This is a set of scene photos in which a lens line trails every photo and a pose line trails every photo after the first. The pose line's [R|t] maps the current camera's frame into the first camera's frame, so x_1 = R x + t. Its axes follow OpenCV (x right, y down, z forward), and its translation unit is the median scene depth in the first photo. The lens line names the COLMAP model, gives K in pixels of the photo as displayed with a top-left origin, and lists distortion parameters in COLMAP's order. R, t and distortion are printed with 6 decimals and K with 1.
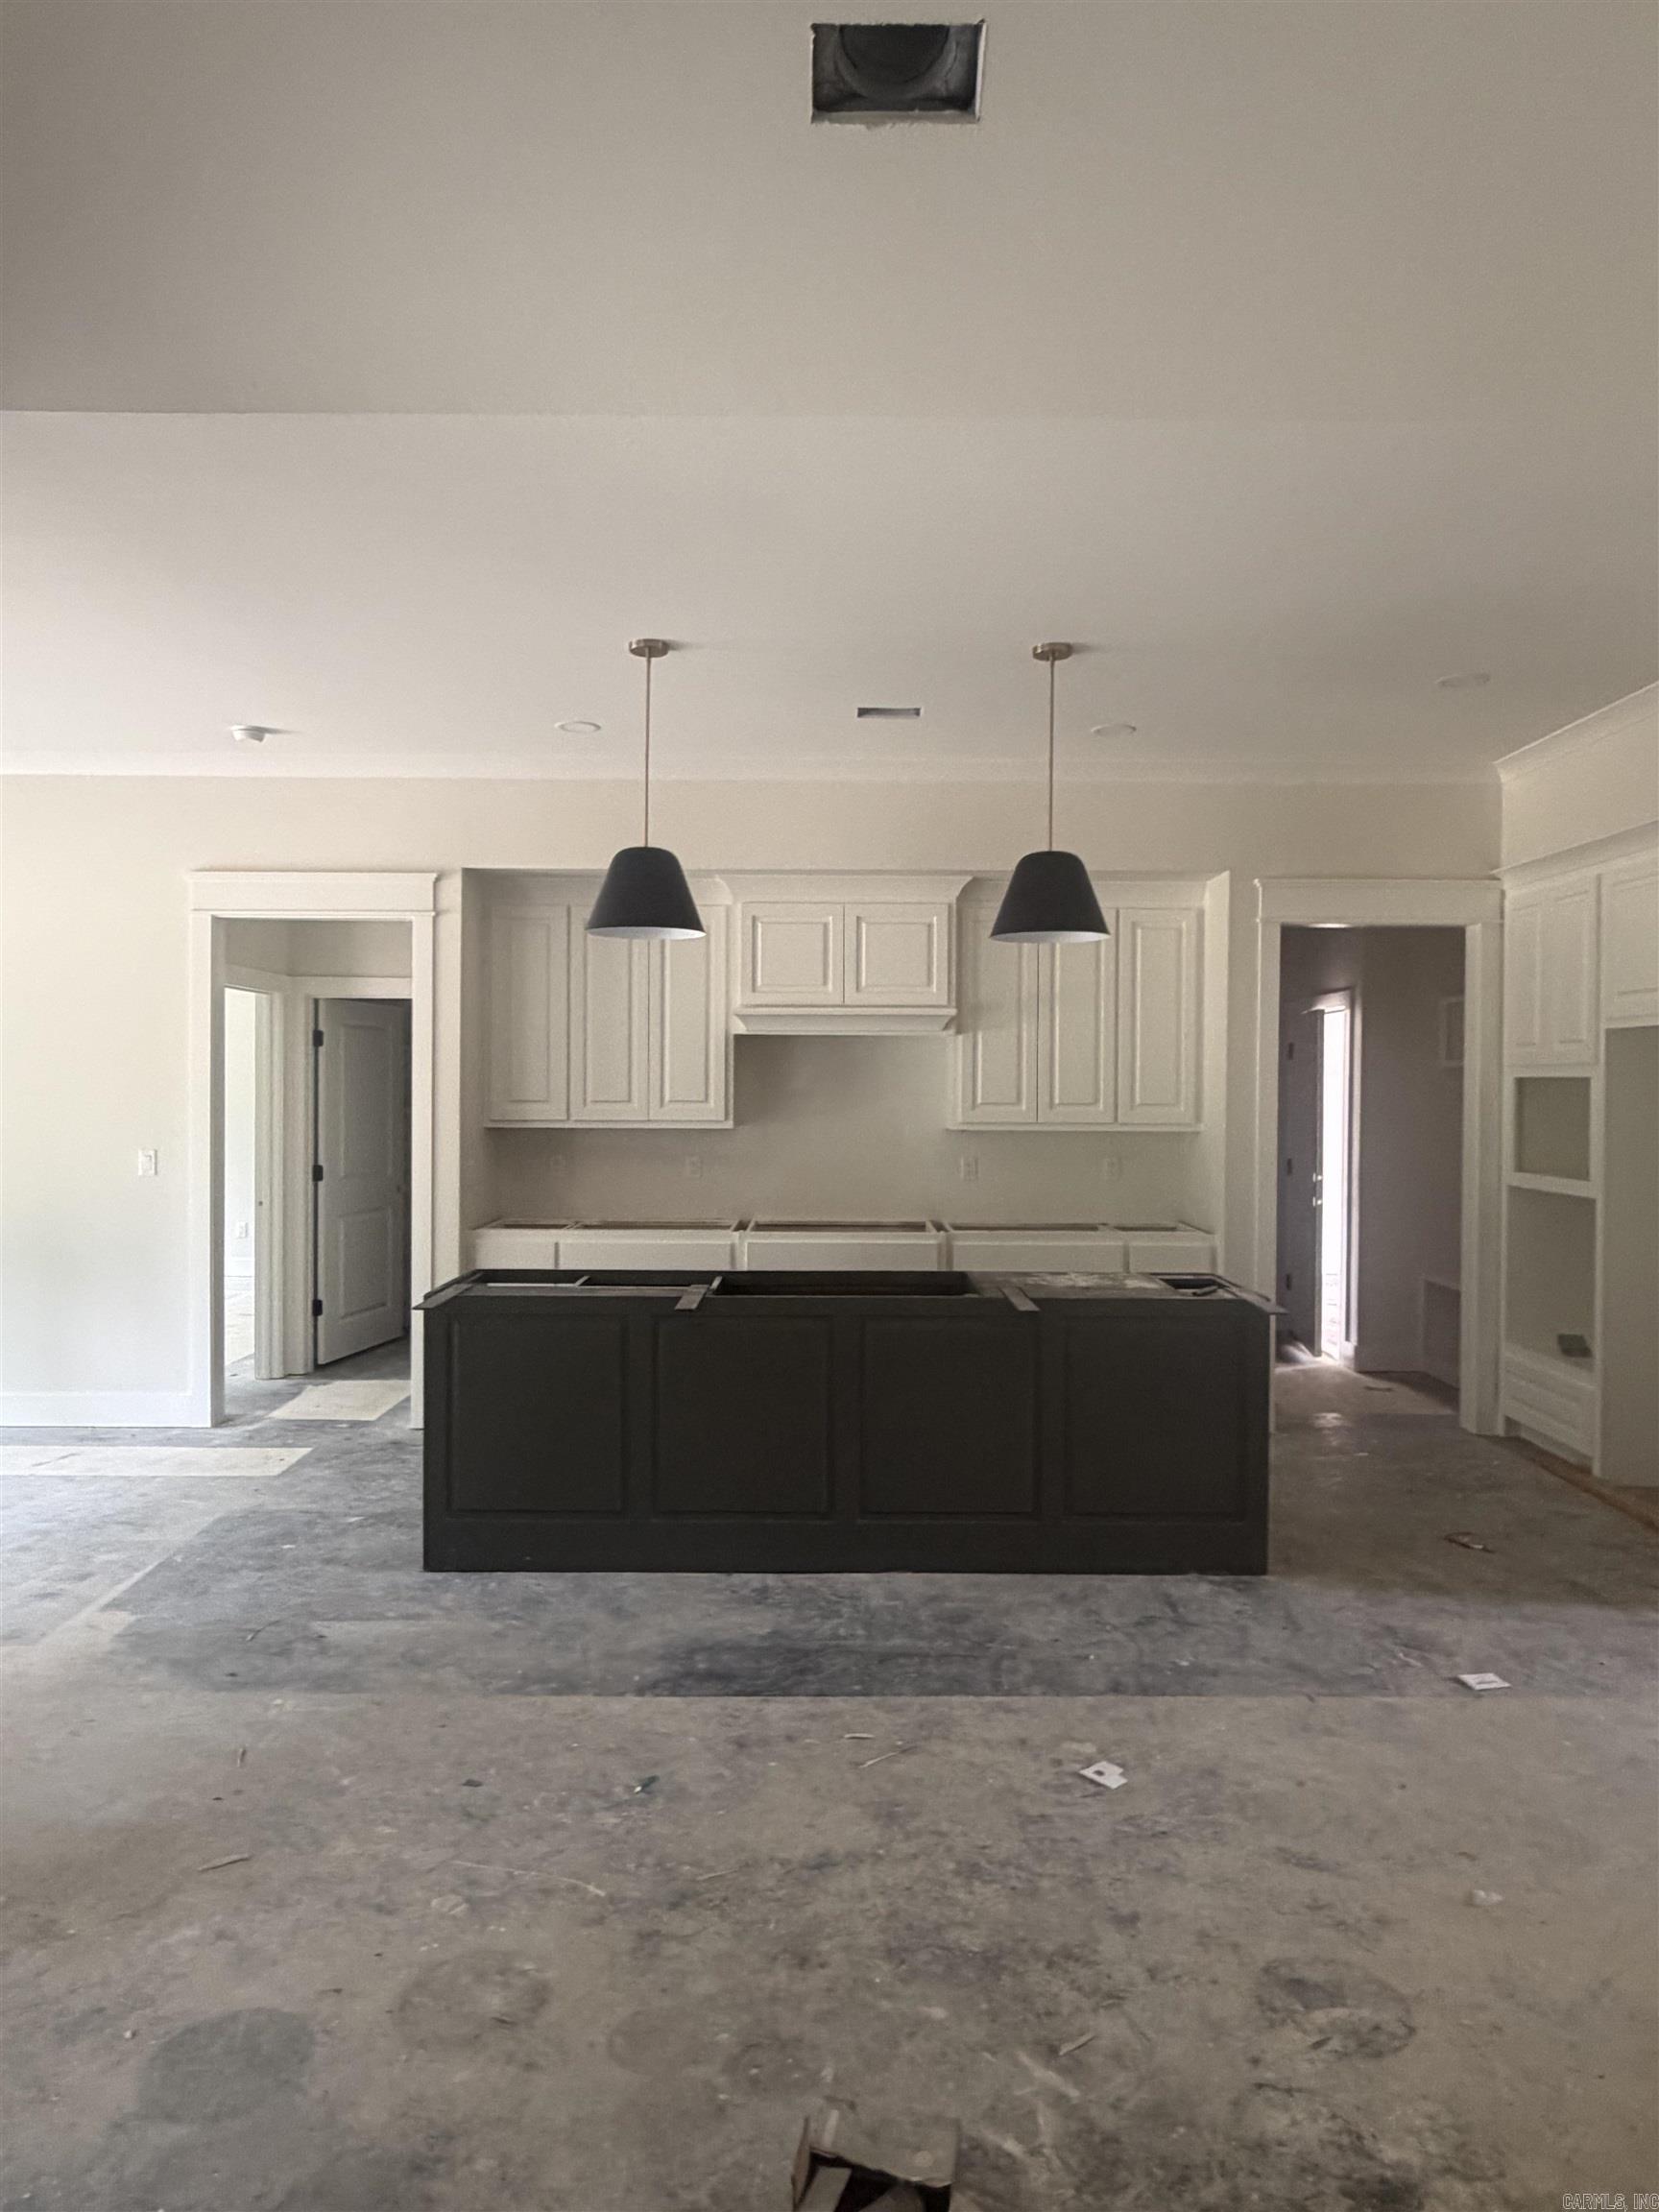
lens RADIAL K [[1378.6, 0, 832.1], [0, 1378.6, 1096.0], [0, 0, 1]] dist [-0.003398, 0.002356]
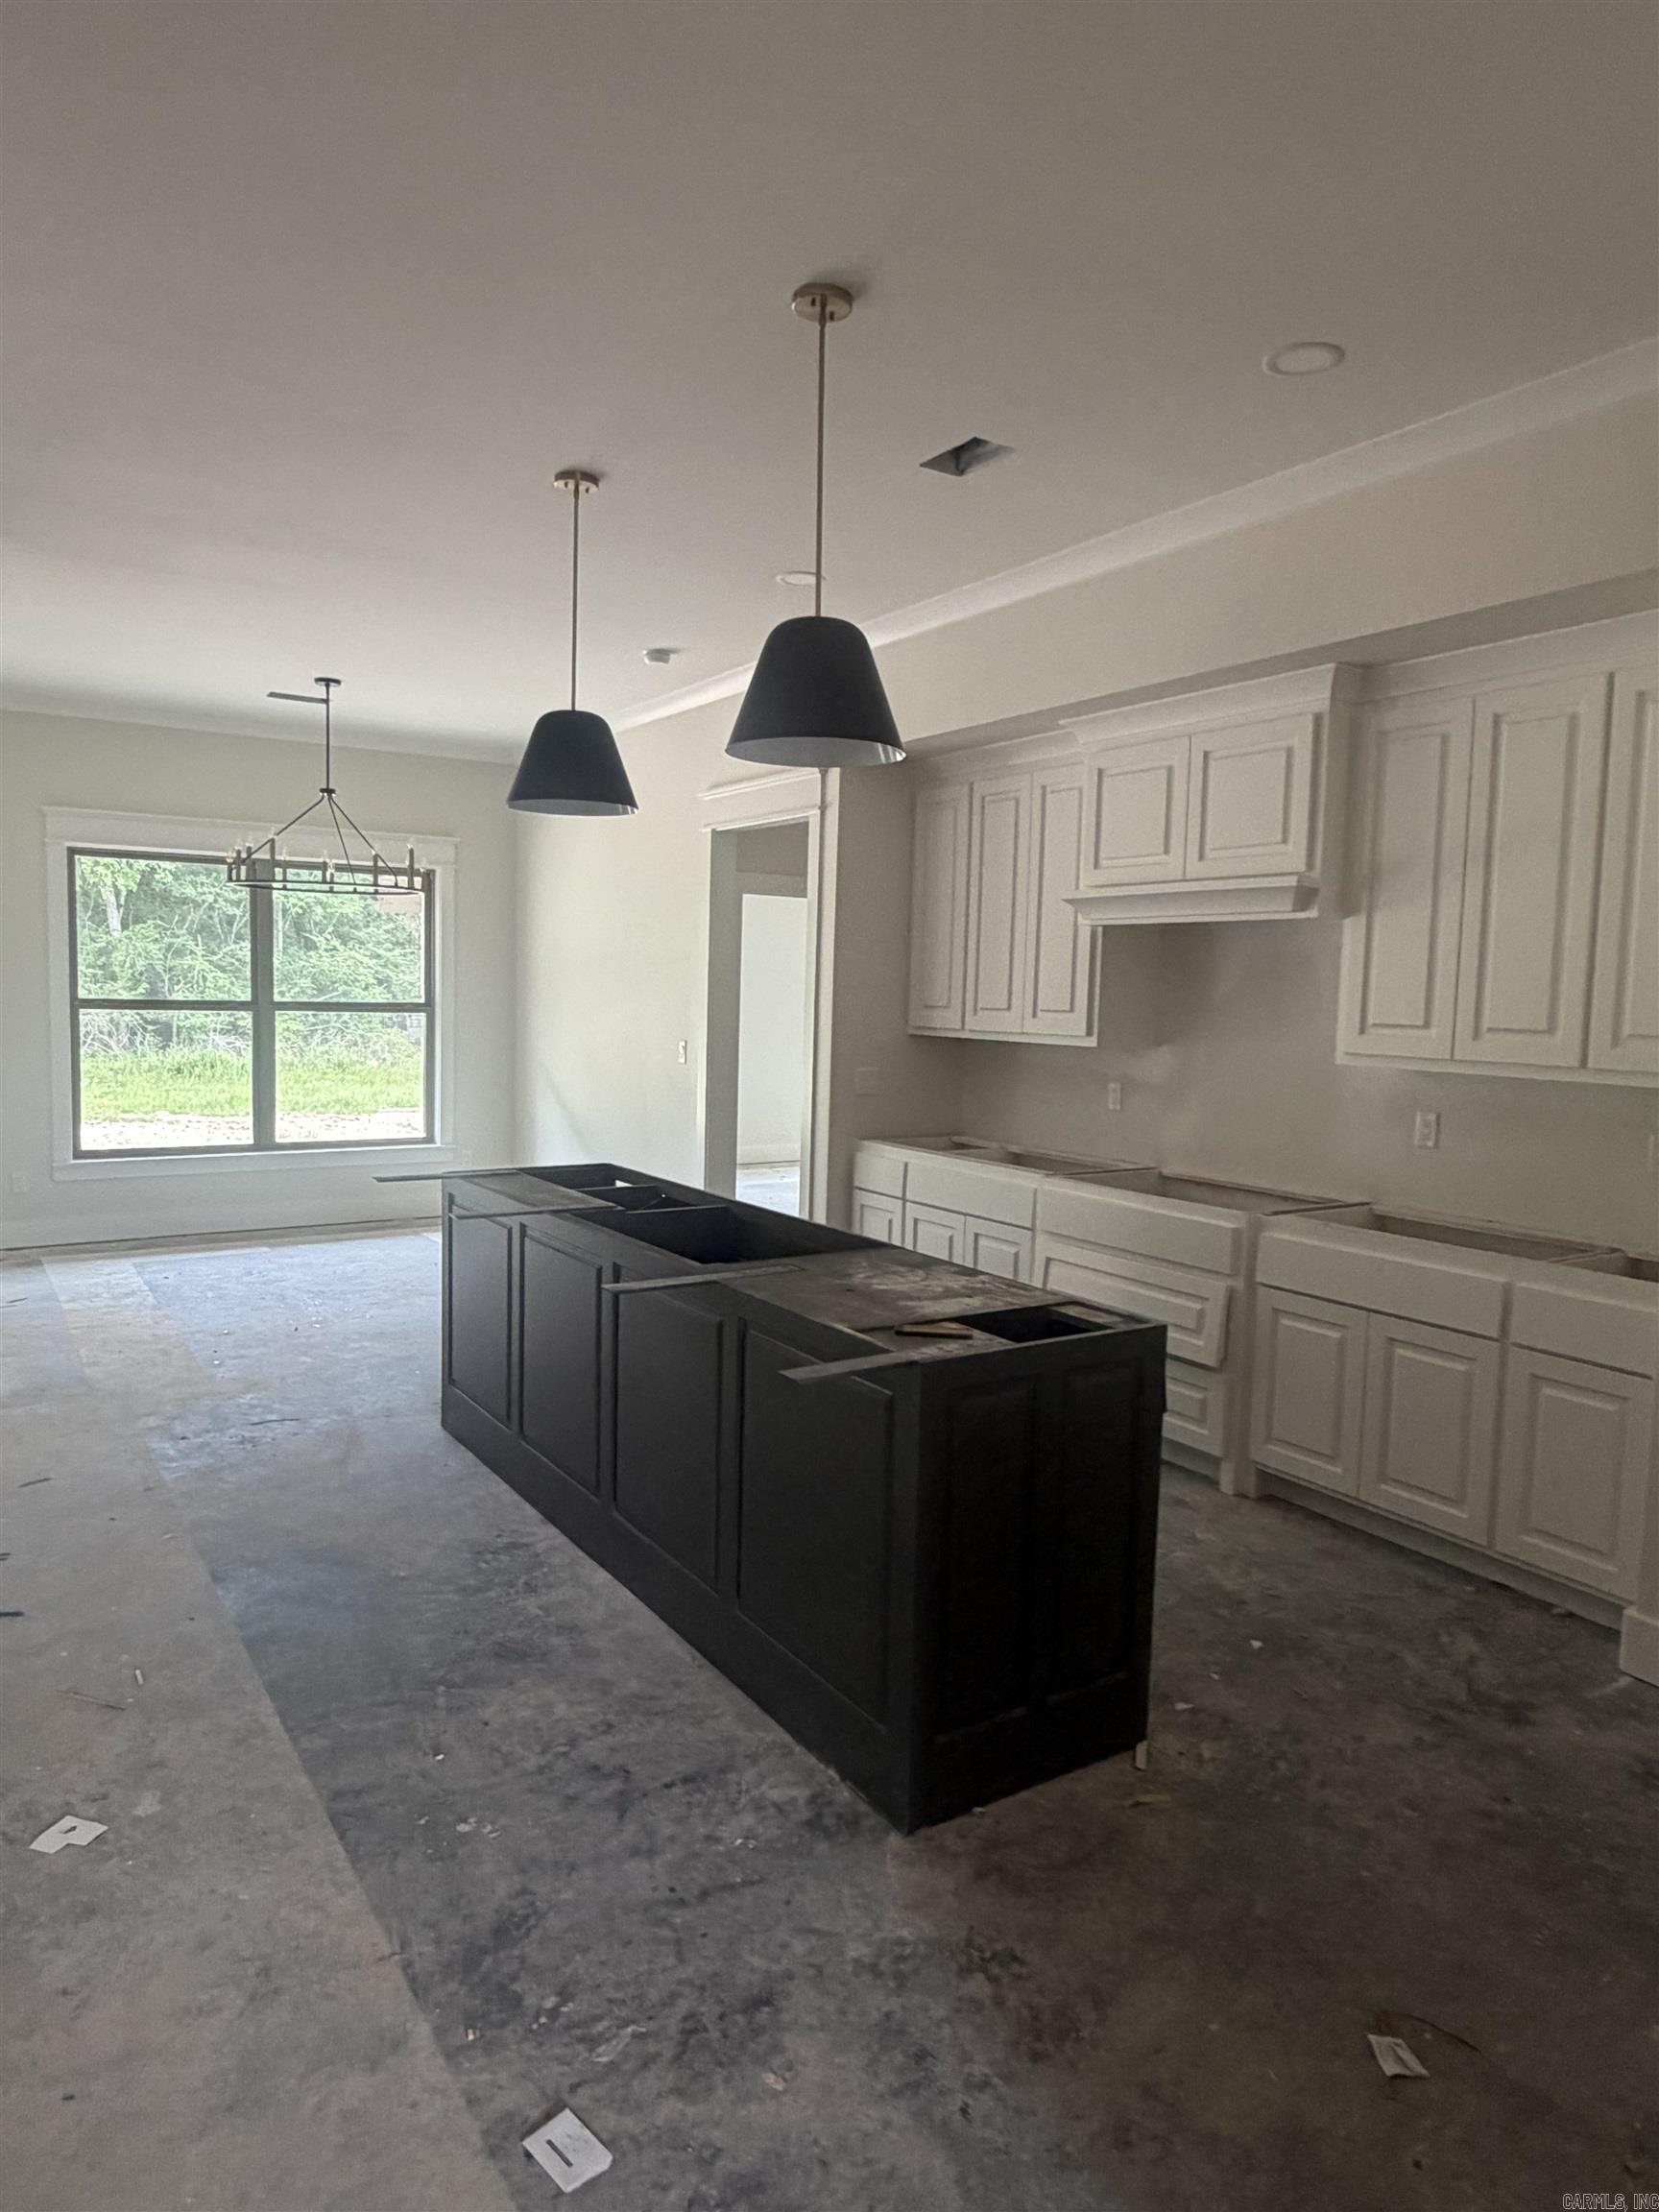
lens RADIAL K [[1378.6, 0, 837.4], [0, 1378.6, 1104.3], [0, 0, 1]] dist [-0.003398, 0.002356]
pose [[0.548556, 0.078773, -0.832395, 0.723792], [-0.029898, 0.996763, 0.074624, 0.002855], [0.835579, -0.016049, 0.549136, 0.642002]]
